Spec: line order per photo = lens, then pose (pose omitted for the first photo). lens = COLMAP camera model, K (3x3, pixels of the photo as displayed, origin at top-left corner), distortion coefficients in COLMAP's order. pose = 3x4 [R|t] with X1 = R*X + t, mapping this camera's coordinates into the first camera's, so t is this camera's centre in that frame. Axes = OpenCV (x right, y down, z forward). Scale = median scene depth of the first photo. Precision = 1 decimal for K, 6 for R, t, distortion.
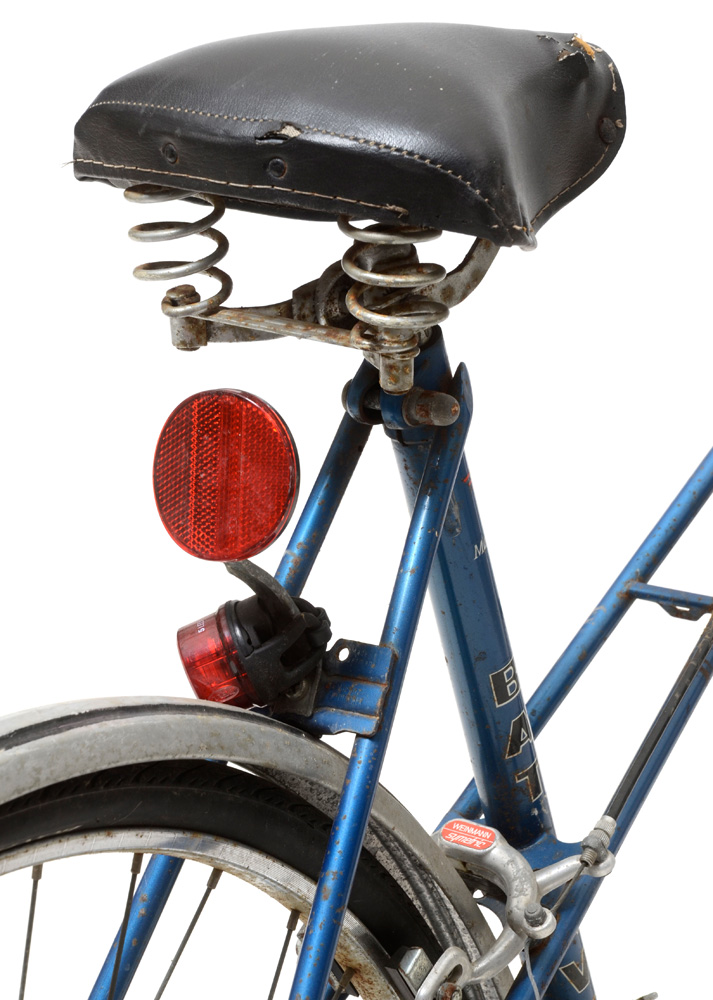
lens RADIAL K [[3278.3, 0, 356.1], [0, 3278.3, 497.3], [0, 0, 1]] dist [0.769055, 0.000000]
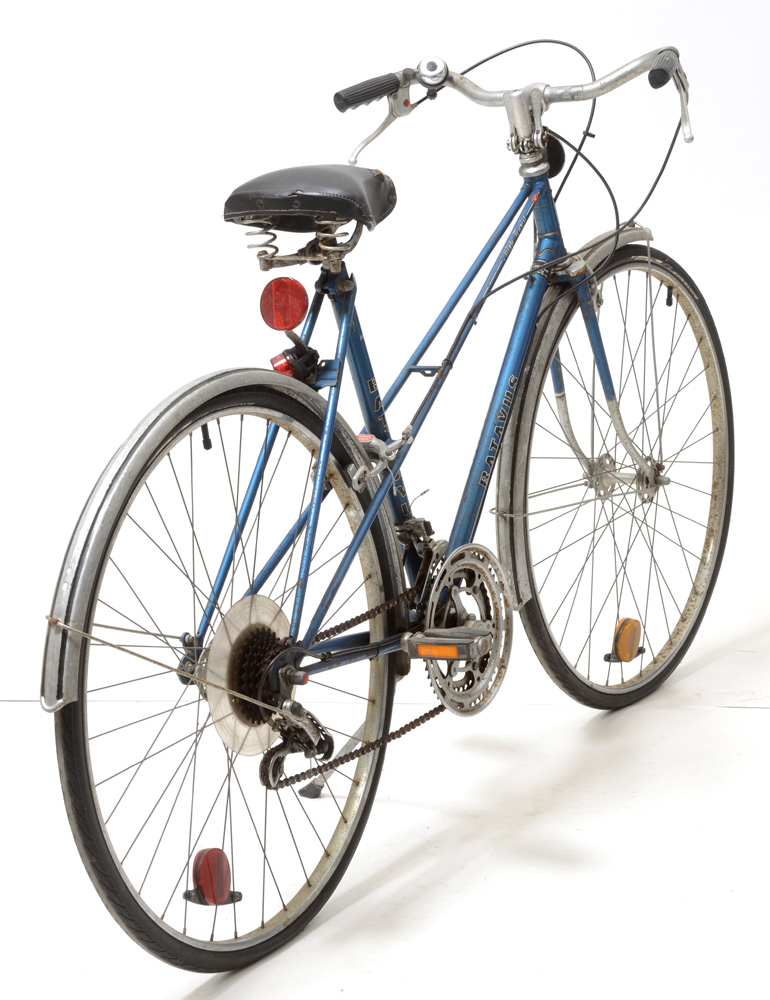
lens RADIAL K [[2696.8, 0, 383.6], [0, 2696.8, 498.2], [0, 0, 1]] dist [0.544077, 0.000000]
pose [[0.992915, -0.073306, 0.093521, -0.191151], [0.082054, 0.992241, -0.093408, 0.407485], [-0.085948, 0.100420, 0.991226, -1.498371]]
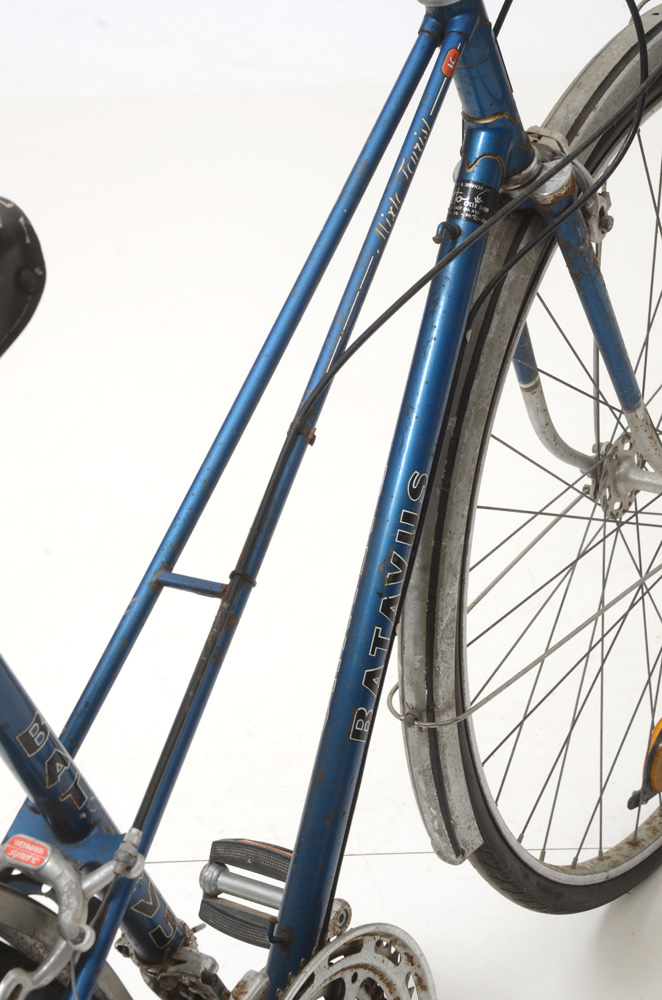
lens RADIAL K [[2100.3, 0, 330.0], [0, 2100.3, 497.7], [0, 0, 1]] dist [0.367136, 0.000000]
pose [[0.989404, -0.145190, -0.000013, 0.171012], [0.140856, 0.959843, 0.242613, -0.205629], [-0.035212, -0.240044, 0.970123, 0.286485]]
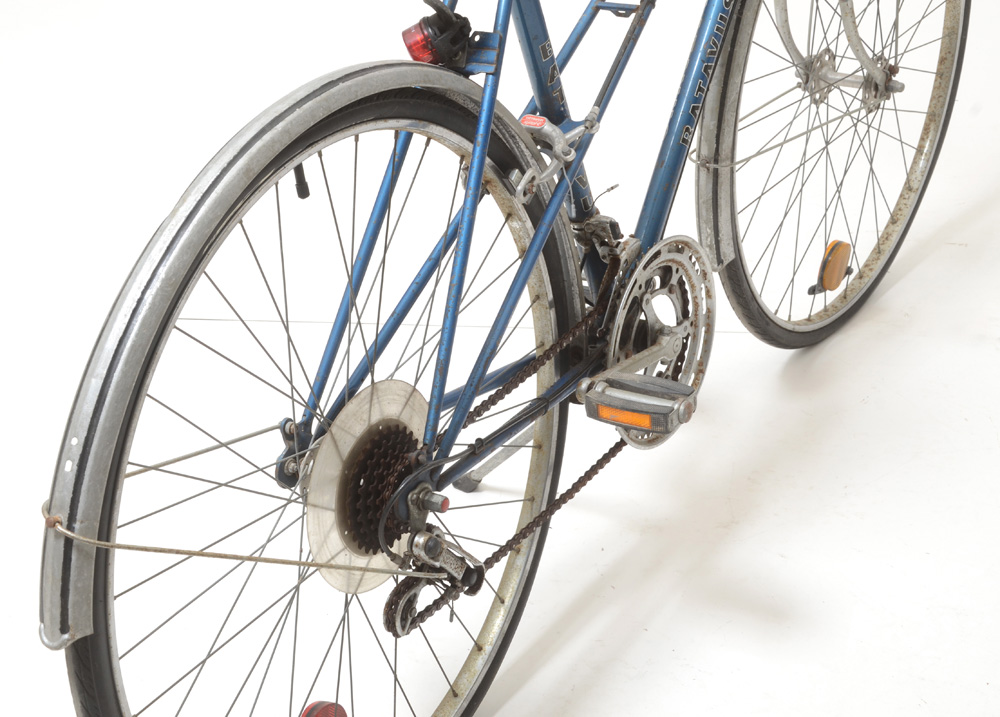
lens RADIAL K [[1803.8, 0, 466.3], [0, 1803.8, 345.1], [0, 0, 1]] dist [0.283969, 0.000000]
pose [[0.996794, -0.076190, 0.024432, -0.055234], [0.070591, 0.981181, 0.179725, 0.029197], [-0.037666, -0.177424, 0.983413, -0.237599]]
